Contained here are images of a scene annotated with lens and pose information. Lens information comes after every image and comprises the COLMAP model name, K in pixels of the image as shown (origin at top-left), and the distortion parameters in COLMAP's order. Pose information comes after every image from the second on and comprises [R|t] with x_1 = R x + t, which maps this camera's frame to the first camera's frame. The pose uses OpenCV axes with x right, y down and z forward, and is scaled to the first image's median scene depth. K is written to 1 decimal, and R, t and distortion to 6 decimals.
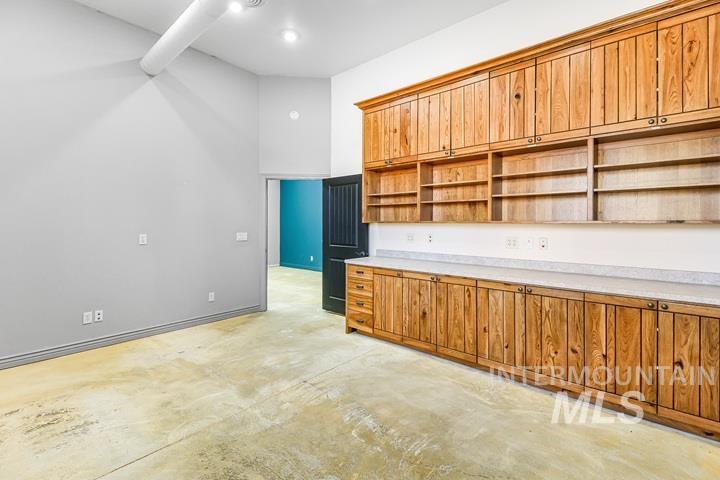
lens RADIAL K [[329.8, 0, 367.1], [0, 329.8, 225.0], [0, 0, 1]] dist [0.017049, -0.003080]
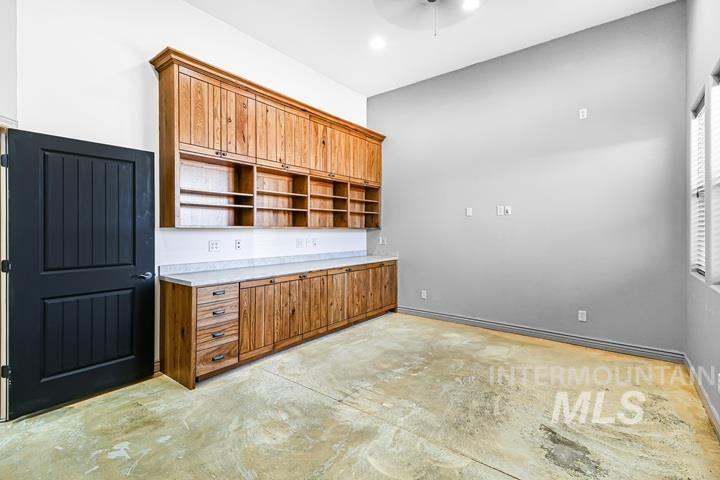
lens RADIAL K [[329.8, 0, 359.6], [0, 329.8, 232.1], [0, 0, 1]] dist [0.017049, -0.003080]
pose [[-0.052269, -0.007028, 0.998608, -0.964518], [0.004176, 0.999965, 0.007256, -0.000325], [-0.998624, 0.004550, -0.052237, 0.868431]]
